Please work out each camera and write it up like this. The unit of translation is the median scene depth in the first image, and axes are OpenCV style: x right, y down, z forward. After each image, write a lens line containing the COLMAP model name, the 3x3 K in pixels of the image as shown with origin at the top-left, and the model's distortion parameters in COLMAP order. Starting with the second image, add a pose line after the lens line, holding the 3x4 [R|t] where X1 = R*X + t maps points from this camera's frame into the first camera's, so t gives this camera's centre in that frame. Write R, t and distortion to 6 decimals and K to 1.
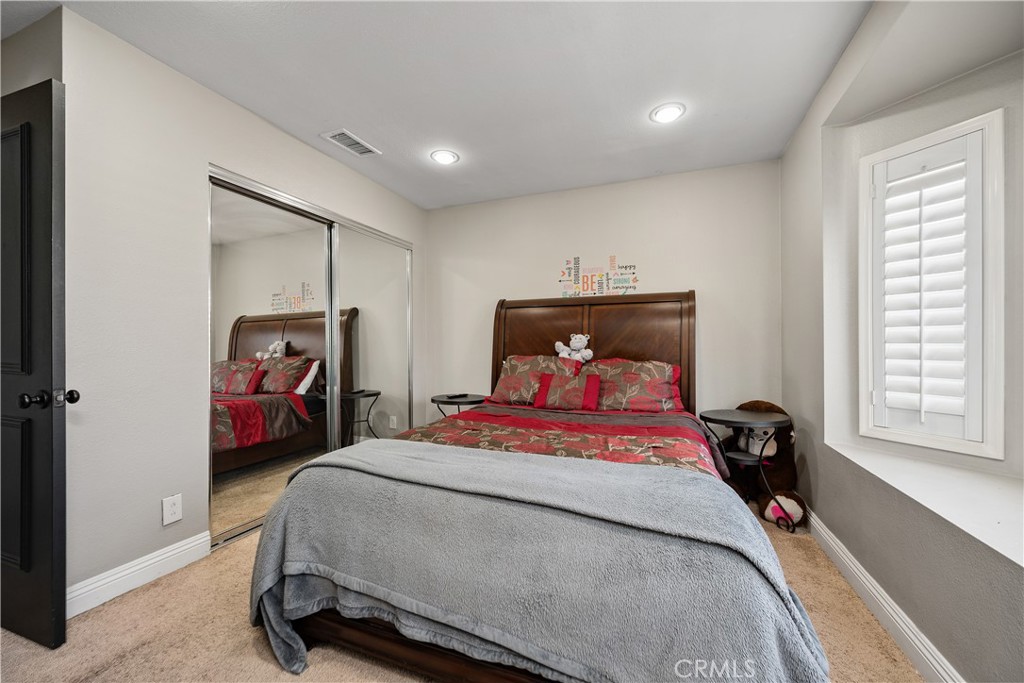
lens RADIAL K [[404.7, 0, 486.5], [0, 404.7, 345.1], [0, 0, 1]] dist [-0.002345, 0.000968]
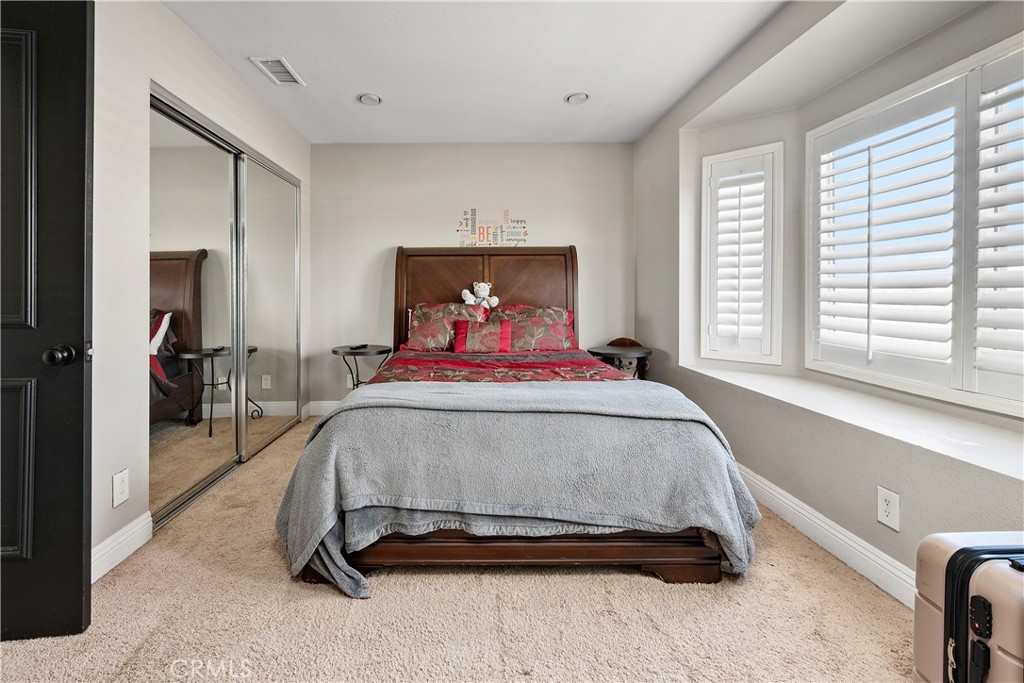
lens RADIAL K [[458.7, 0, 458.3], [0, 458.7, 297.0], [0, 0, 1]] dist [0.004152, -0.001483]
pose [[0.925145, -0.005073, 0.379579, -0.302668], [0.002269, 0.999967, 0.007834, 0.001257], [-0.379606, -0.006387, 0.925126, -0.093520]]
